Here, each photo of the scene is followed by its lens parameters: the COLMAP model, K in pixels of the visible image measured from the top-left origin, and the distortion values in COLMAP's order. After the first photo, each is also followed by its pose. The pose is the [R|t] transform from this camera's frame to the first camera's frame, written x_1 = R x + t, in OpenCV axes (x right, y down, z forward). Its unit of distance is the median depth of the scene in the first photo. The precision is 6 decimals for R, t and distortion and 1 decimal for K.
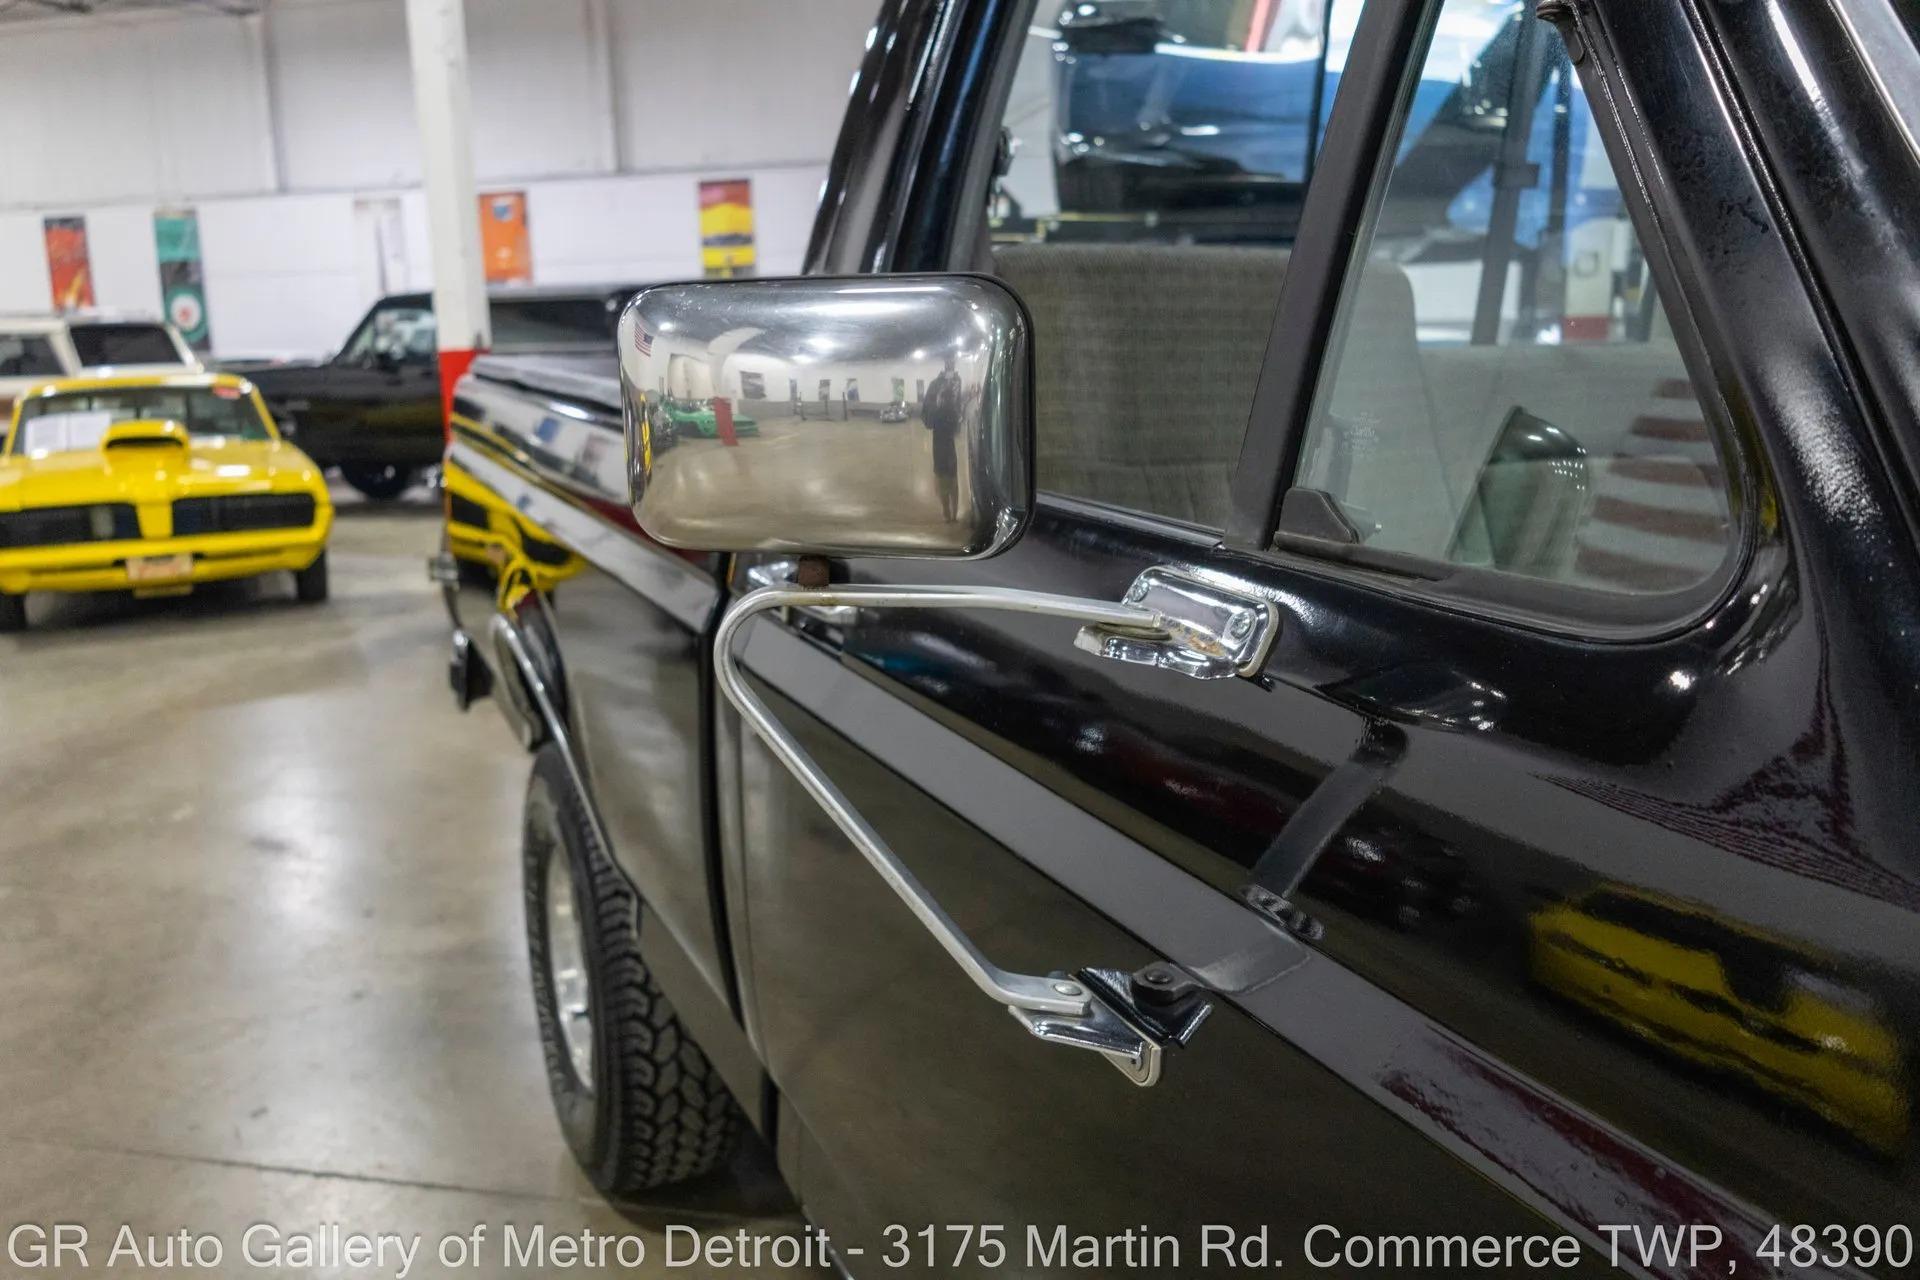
lens RADIAL K [[1528.3, 0, 962.2], [0, 1528.3, 634.4], [0, 0, 1]] dist [0.026275, -0.058737]
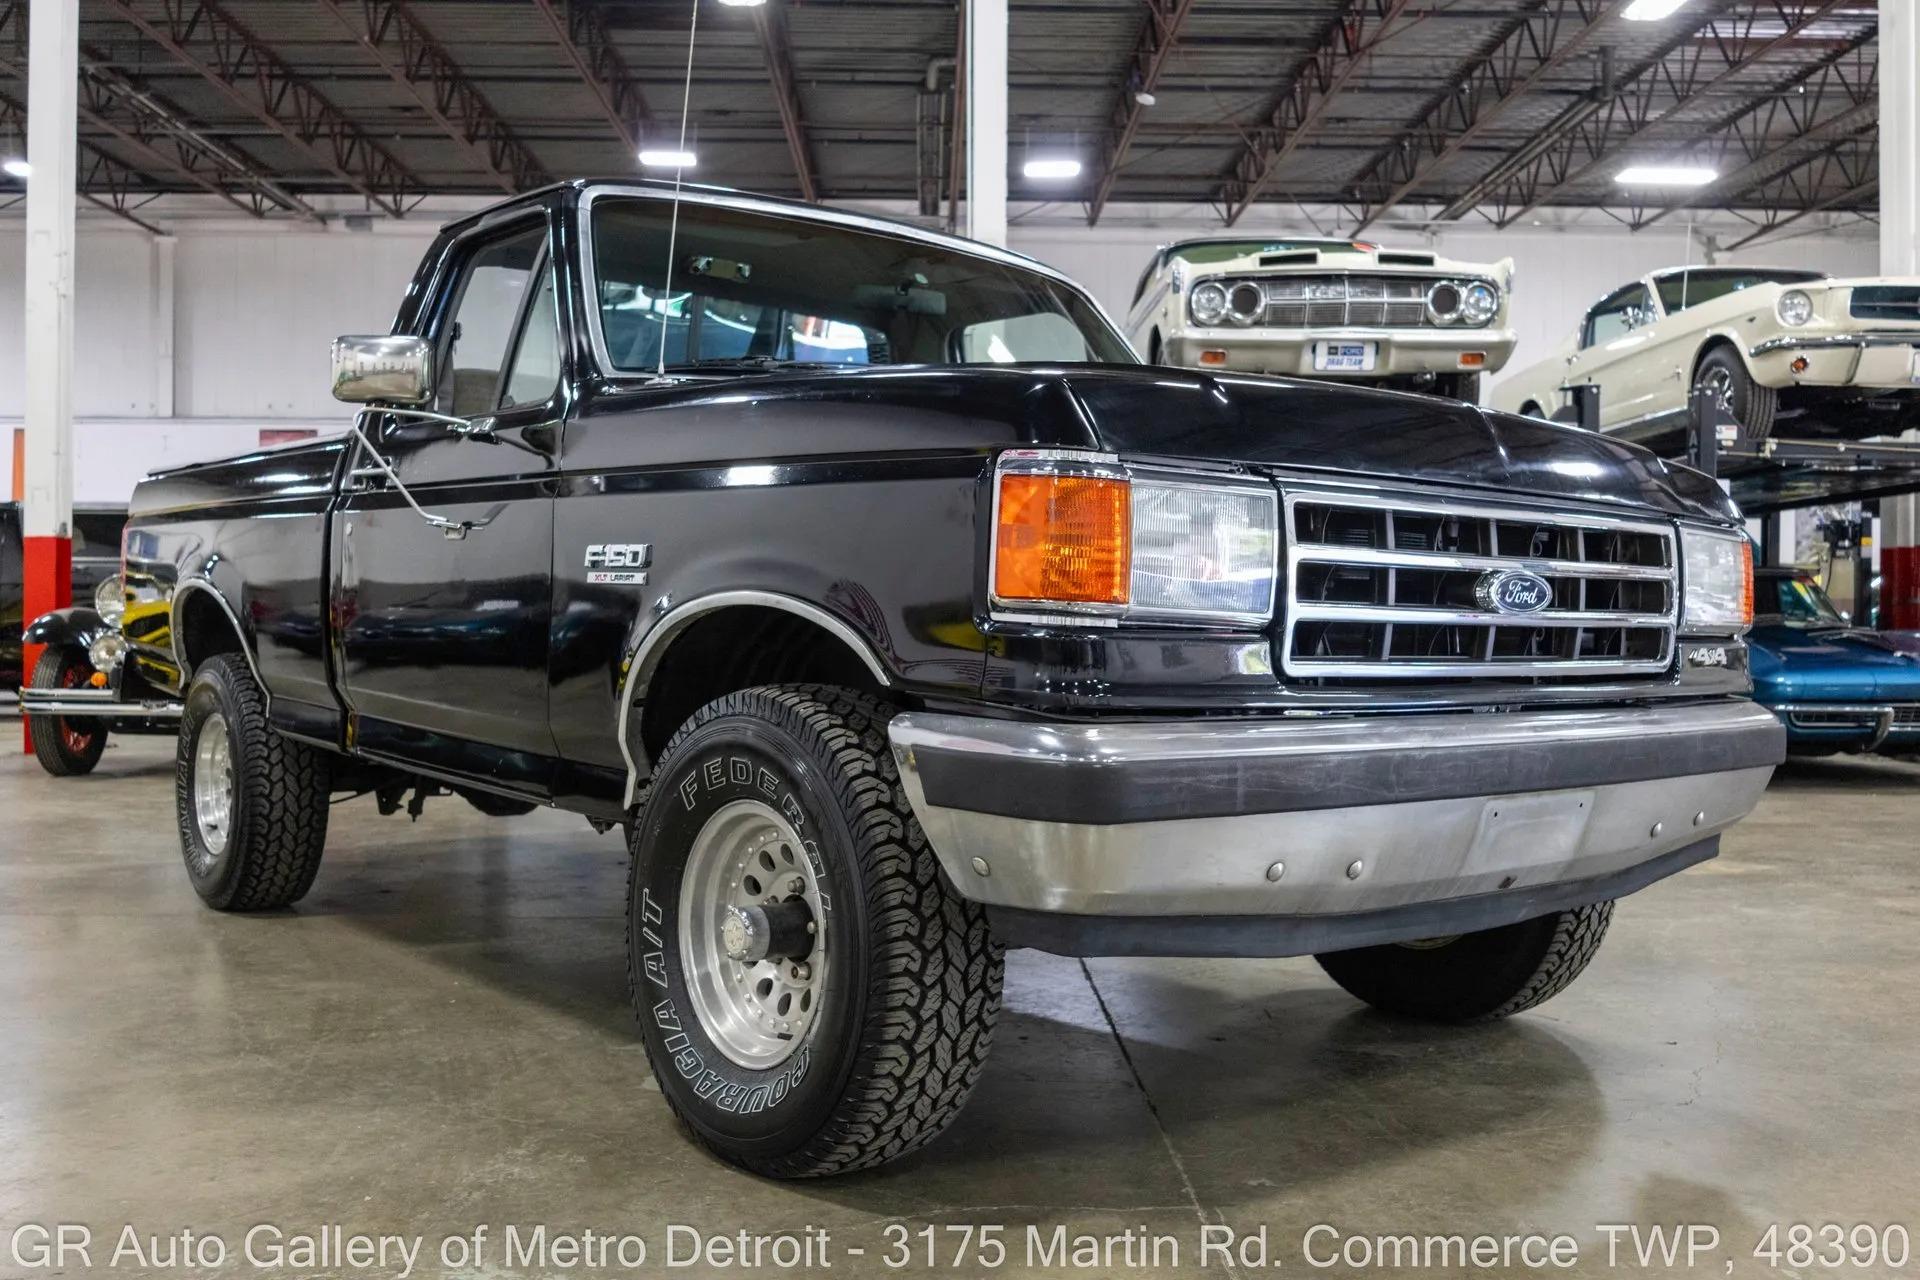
lens RADIAL K [[1674.0, 0, 966.1], [0, 1674.0, 626.1], [0, 0, 1]] dist [0.008989, -0.083277]
pose [[0.969609, 0.031546, 0.242616, 0.119924], [0.016880, 0.980664, -0.194972, 0.483230], [-0.244076, 0.193142, 0.950328, -1.185110]]
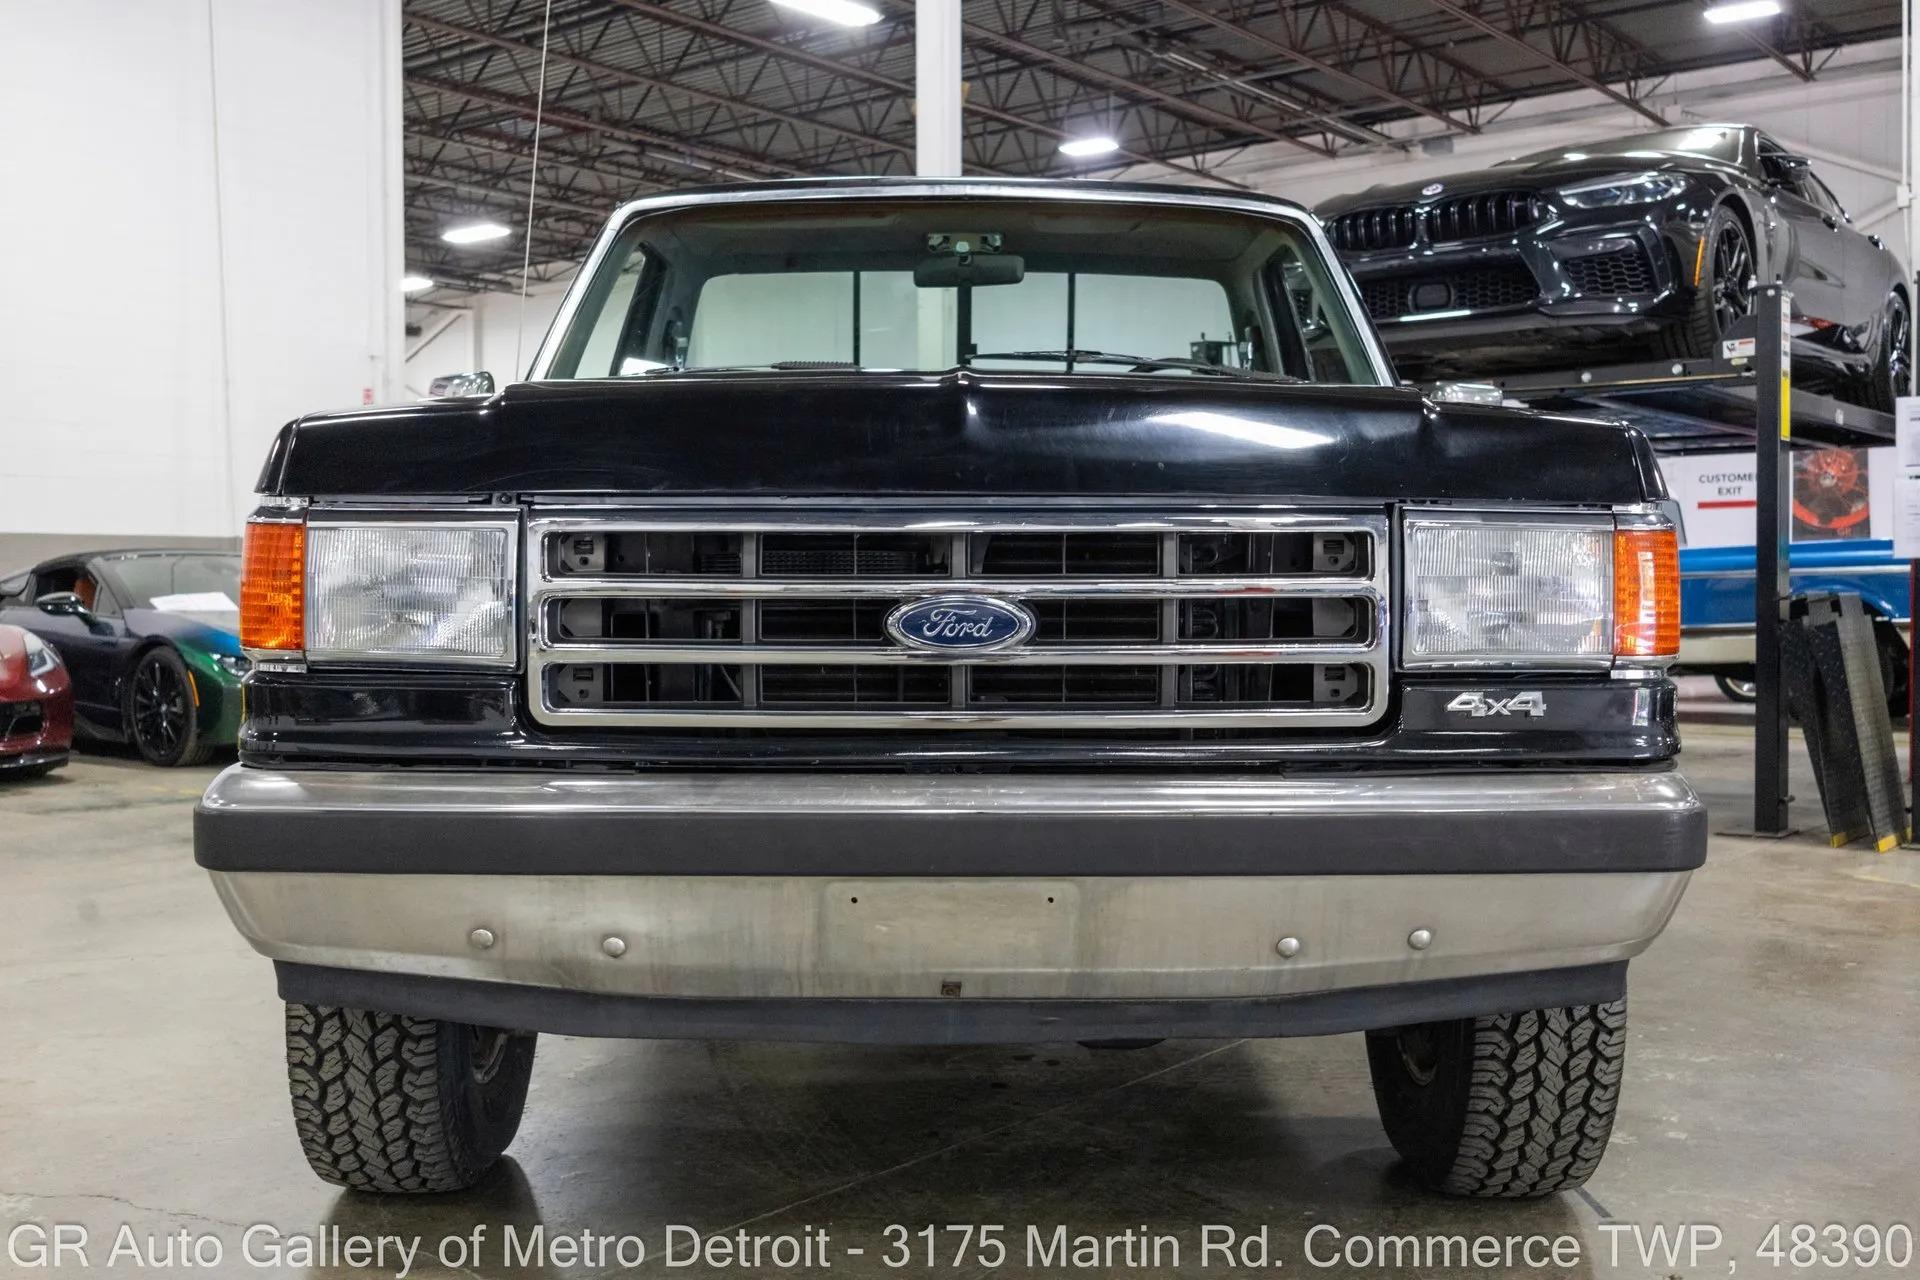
lens RADIAL K [[1940.8, 0, 965.4], [0, 1940.8, 634.5], [0, 0, 1]] dist [0.020469, -0.040036]
pose [[0.903409, 0.029698, -0.427749, 1.234752], [-0.099376, 0.984937, -0.141502, 0.395896], [0.417104, 0.170342, 0.892753, -1.124276]]
